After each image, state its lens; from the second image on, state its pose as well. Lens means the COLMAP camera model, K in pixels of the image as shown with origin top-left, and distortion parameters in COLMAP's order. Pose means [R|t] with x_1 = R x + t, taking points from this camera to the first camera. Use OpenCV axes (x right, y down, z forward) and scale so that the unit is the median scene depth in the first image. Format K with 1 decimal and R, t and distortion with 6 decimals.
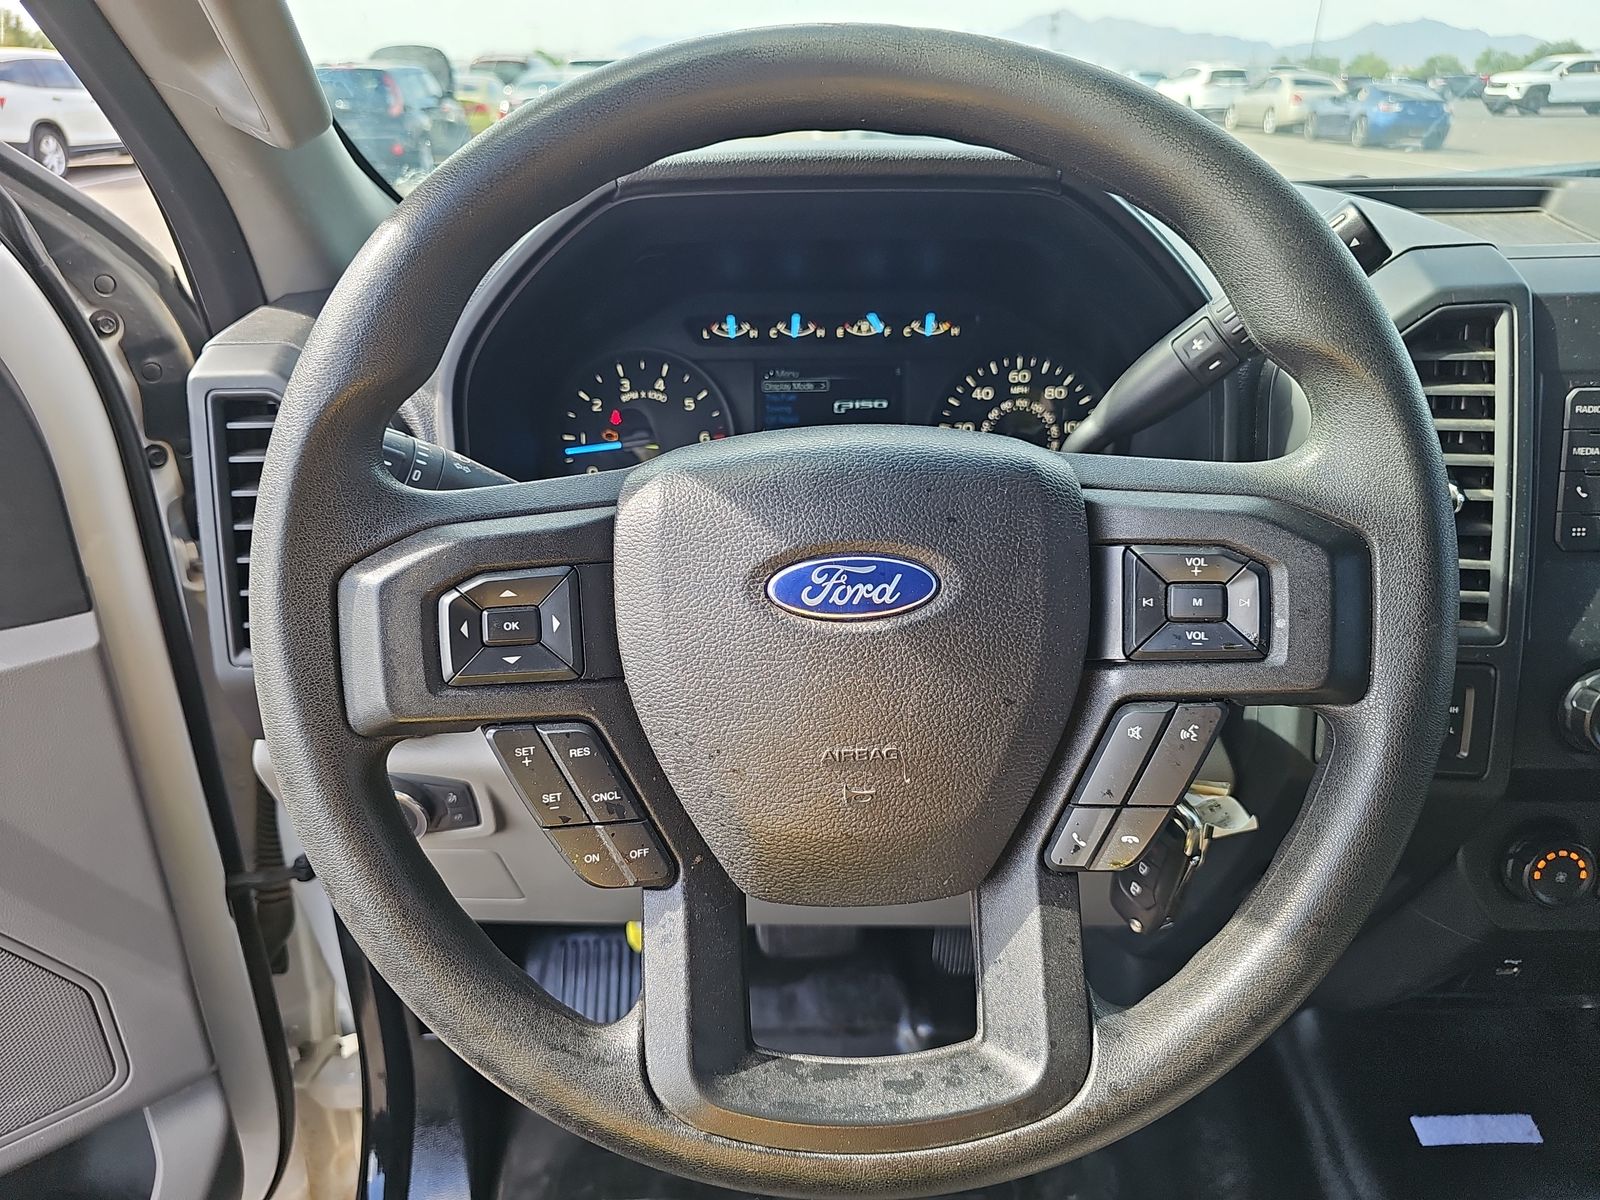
lens RADIAL K [[1107.8, 0, 800.5], [0, 1107.8, 637.6], [0, 0, 1]] dist [0.057033, -0.077093]
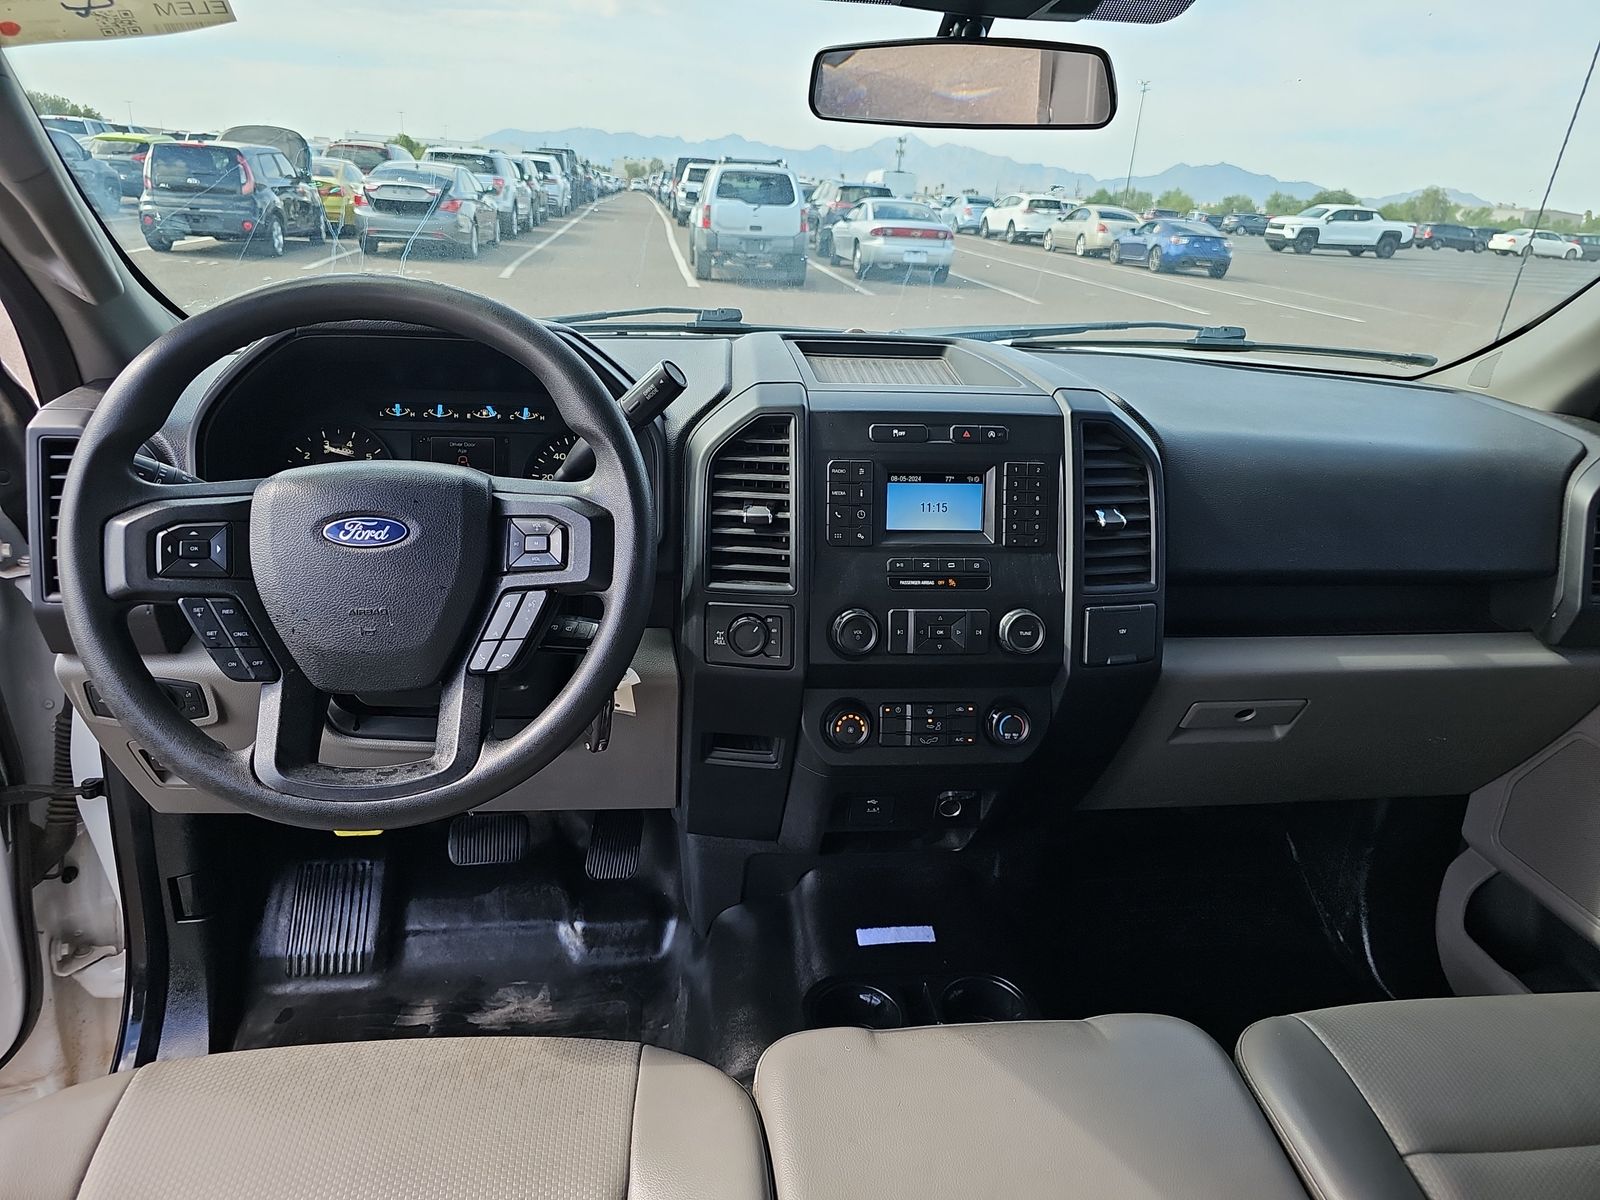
lens RADIAL K [[1087.1, 0, 800.0], [0, 1087.1, 600.0], [0, 0, 1]] dist [0.021791, -0.008197]
pose [[0.990651, 0.011695, 0.135920, 0.303452], [0.002272, 0.994766, -0.102153, 0.154477], [-0.136403, 0.101506, 0.985439, -0.598584]]
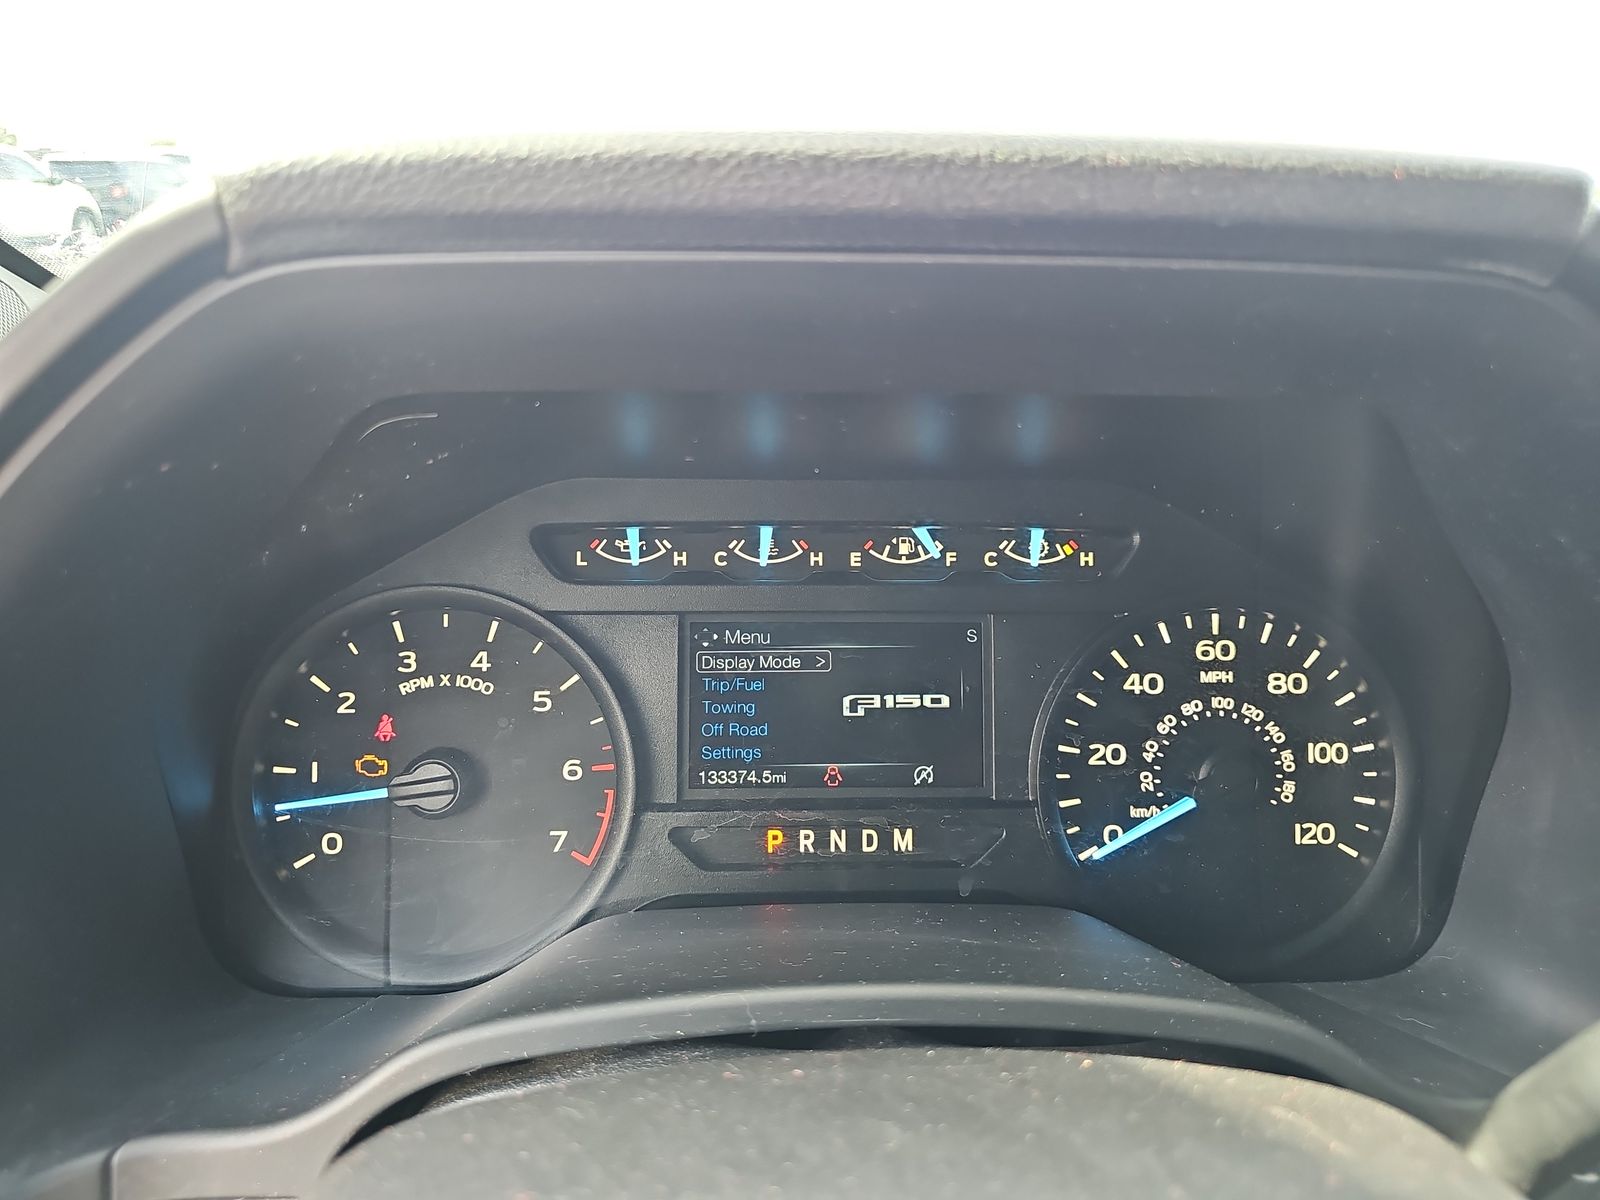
lens RADIAL K [[1087.1, 0, 800.0], [0, 1087.1, 600.0], [0, 0, 1]] dist [0.021791, -0.008197]
pose [[0.998801, 0.009548, 0.048019, -0.012156], [-0.003740, 0.992813, -0.119615, -0.201665], [-0.048816, 0.119292, 0.991658, 0.534277]]
